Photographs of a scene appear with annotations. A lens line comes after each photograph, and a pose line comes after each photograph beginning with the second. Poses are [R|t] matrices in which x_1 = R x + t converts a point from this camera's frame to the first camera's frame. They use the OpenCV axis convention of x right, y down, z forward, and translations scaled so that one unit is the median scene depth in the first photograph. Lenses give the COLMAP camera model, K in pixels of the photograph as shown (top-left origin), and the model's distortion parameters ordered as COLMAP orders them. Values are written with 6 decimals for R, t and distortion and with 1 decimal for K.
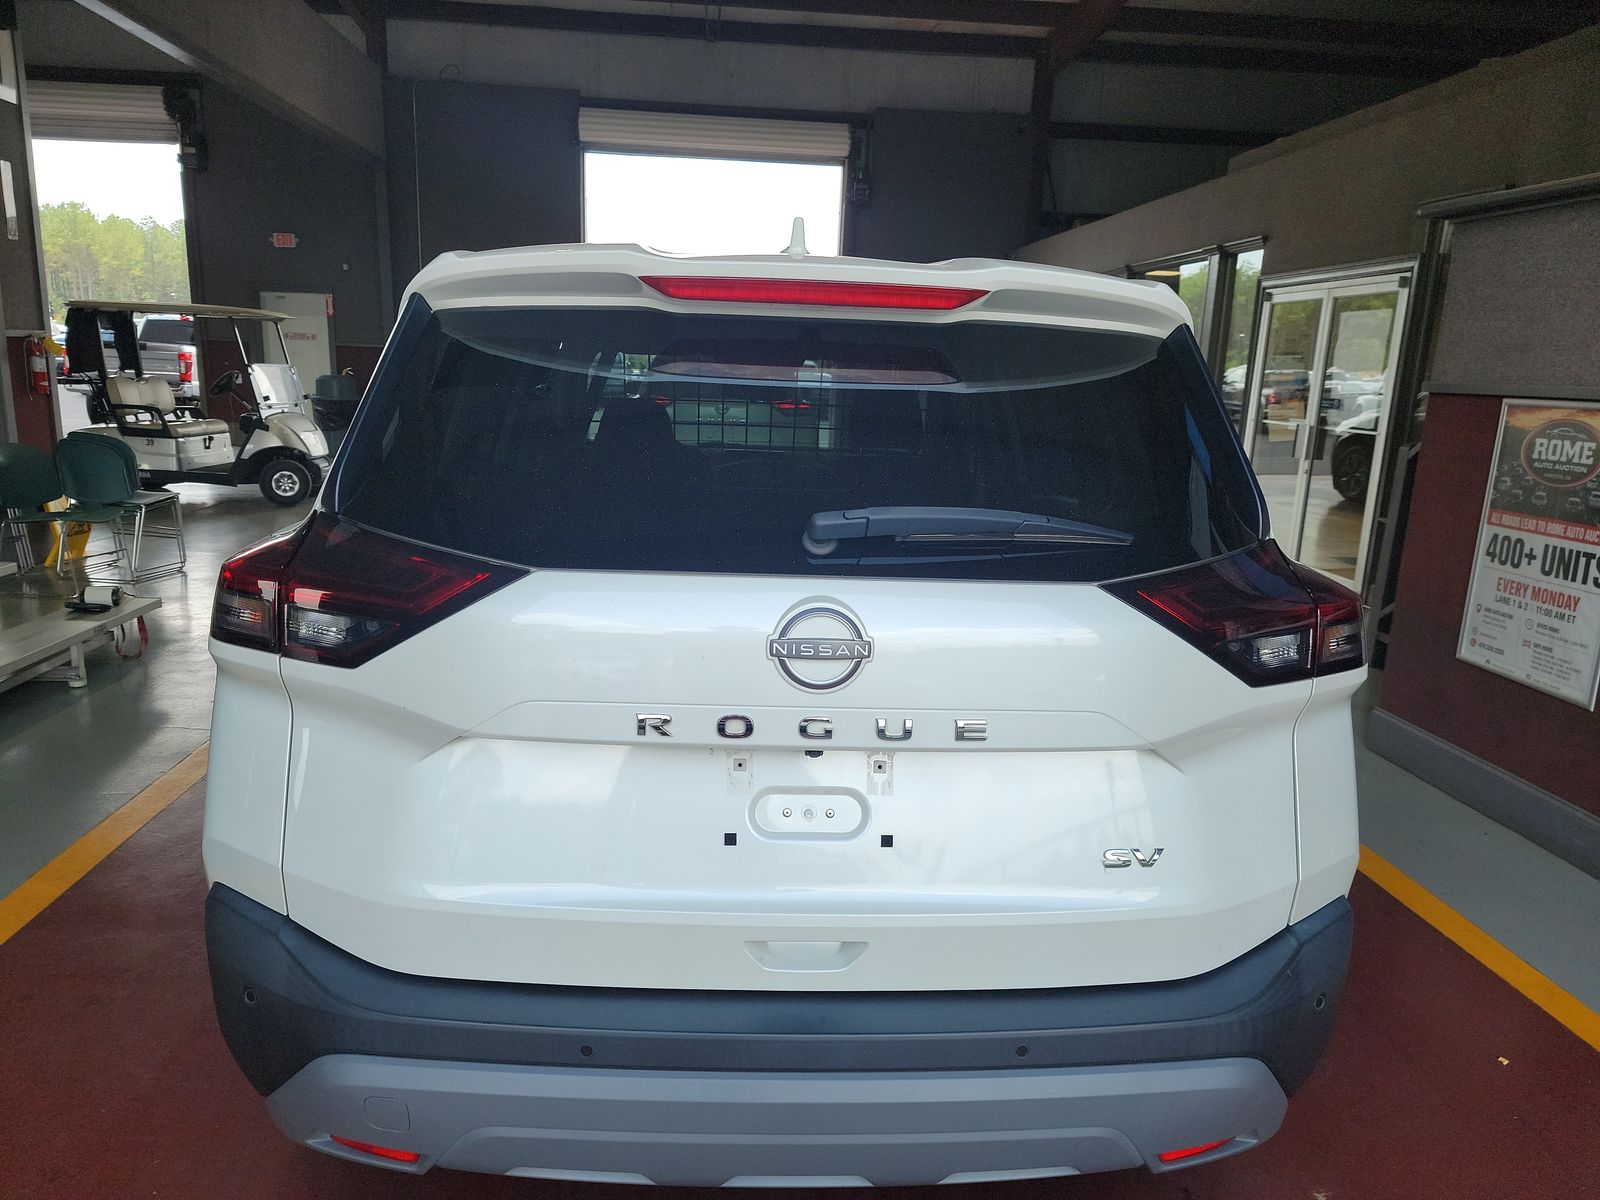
lens RADIAL K [[1138.5, 0, 800.7], [0, 1138.5, 621.6], [0, 0, 1]] dist [0.052540, -0.055577]
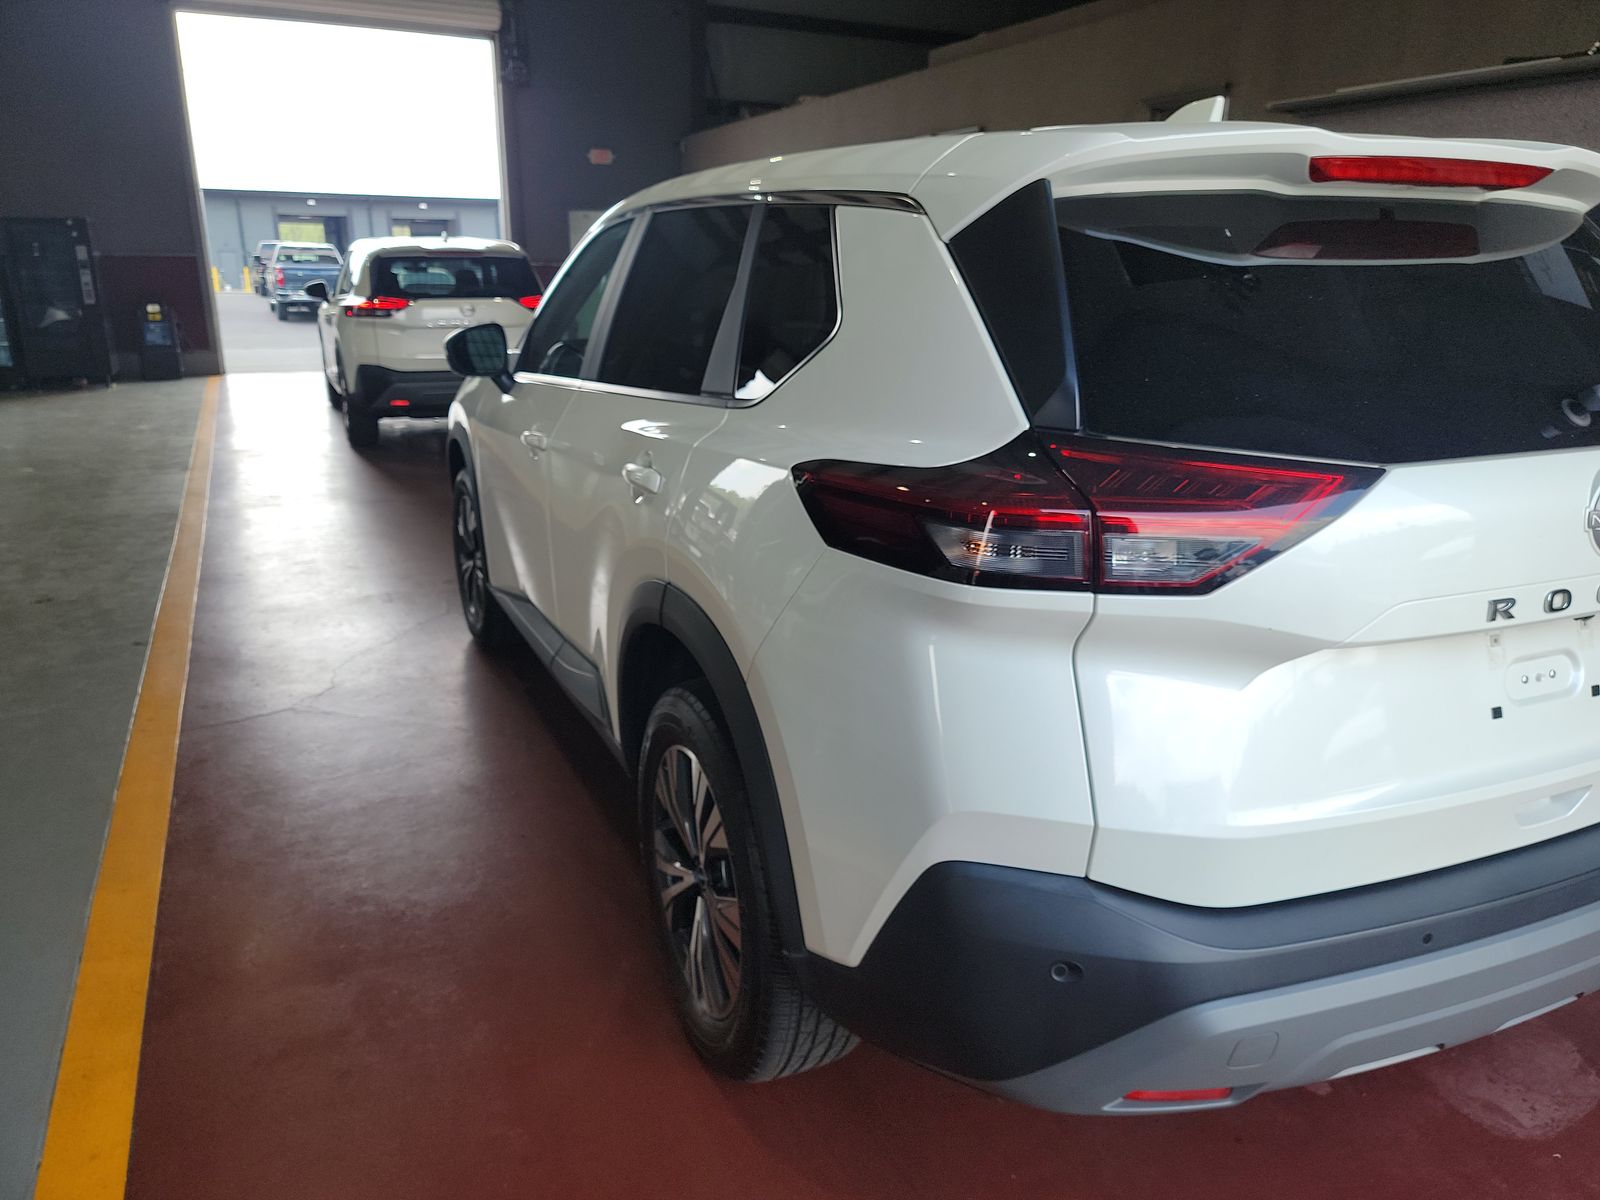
lens RADIAL K [[1138.5, 0, 800.7], [0, 1138.5, 621.6], [0, 0, 1]] dist [0.052540, -0.055577]
pose [[0.925017, -0.138925, 0.353614, -0.930811], [0.109064, 0.988671, 0.103123, -0.062442], [-0.363935, -0.056824, 0.929689, 0.244515]]
